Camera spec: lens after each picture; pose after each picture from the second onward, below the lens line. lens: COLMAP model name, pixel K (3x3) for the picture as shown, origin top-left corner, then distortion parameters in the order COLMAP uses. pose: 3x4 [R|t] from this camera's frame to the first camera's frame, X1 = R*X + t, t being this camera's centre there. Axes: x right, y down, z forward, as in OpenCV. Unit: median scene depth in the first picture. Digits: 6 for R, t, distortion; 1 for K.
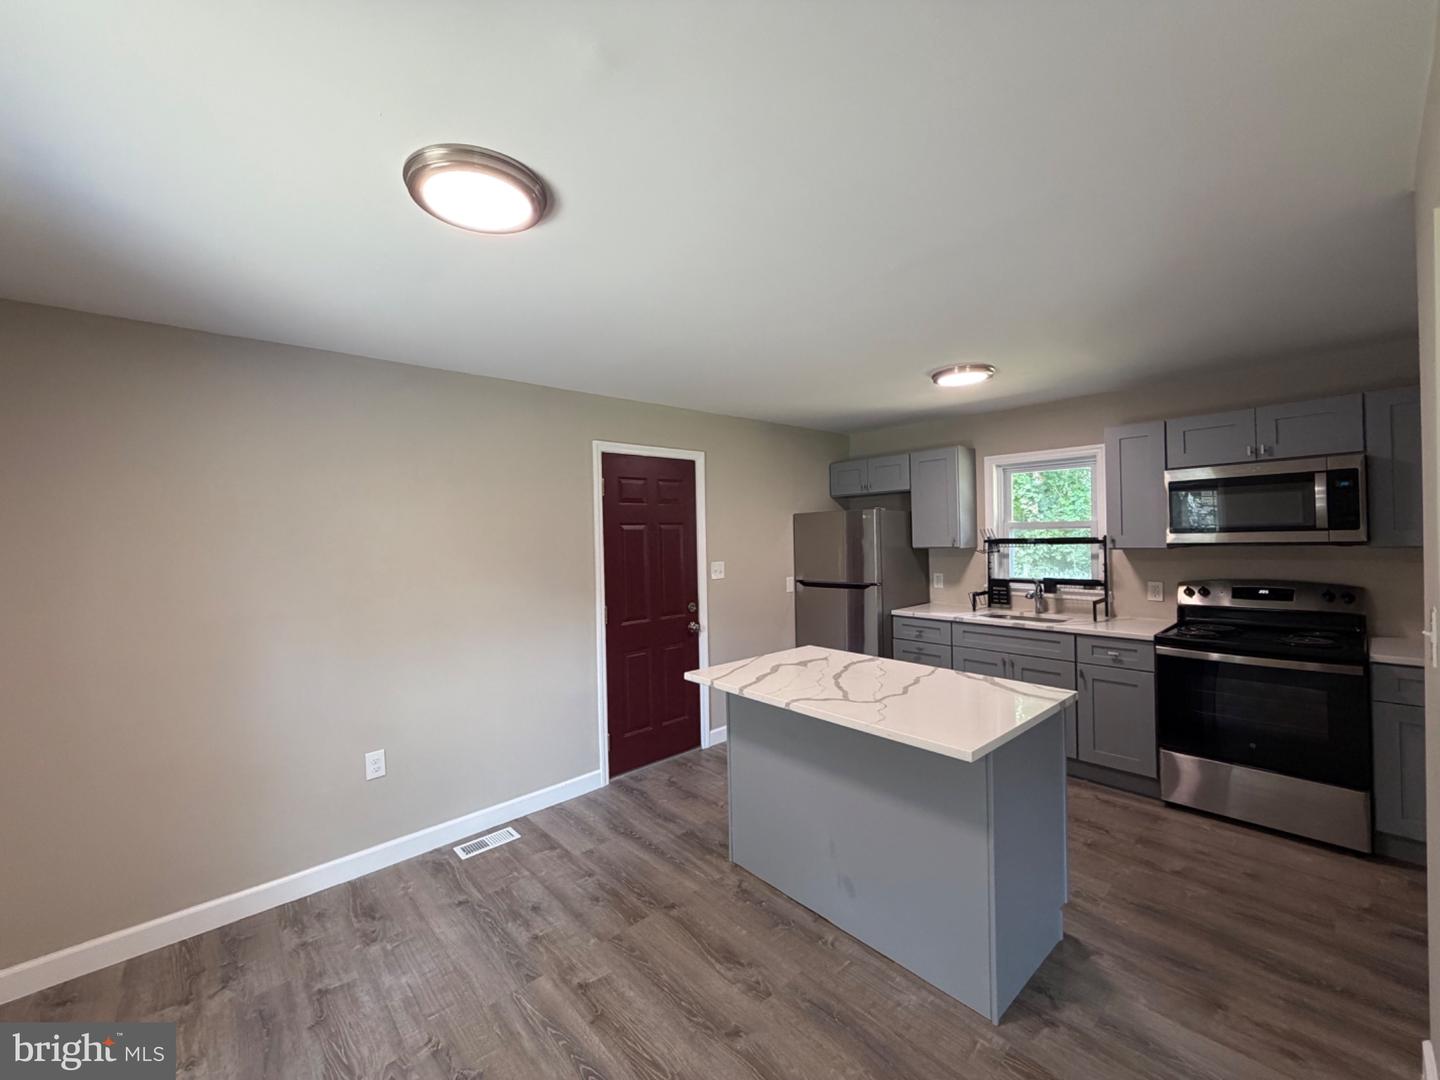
lens RADIAL K [[575.1, 0, 710.4], [0, 575.1, 538.0], [0, 0, 1]] dist [-0.004423, -0.000216]
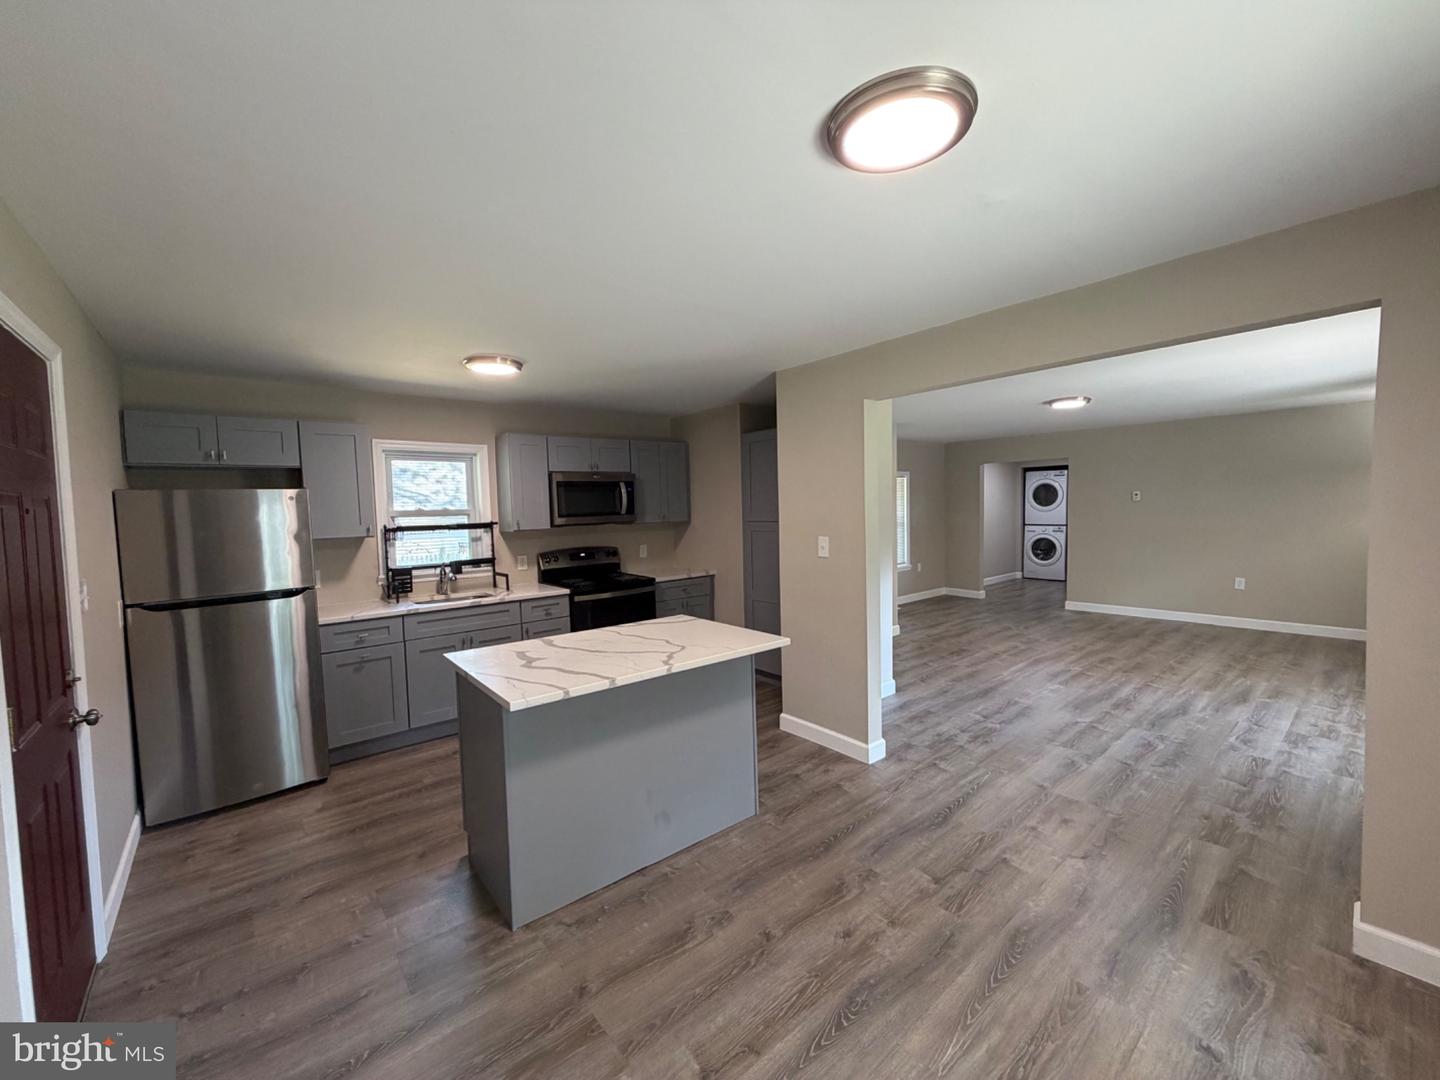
lens RADIAL K [[575.1, 0, 720.7], [0, 575.1, 542.6], [0, 0, 1]] dist [-0.004423, -0.000216]
pose [[0.023666, -0.040209, 0.998911, -0.713536], [0.032903, 0.998681, 0.039420, 0.012375], [-0.999178, 0.031934, 0.024958, 0.679587]]
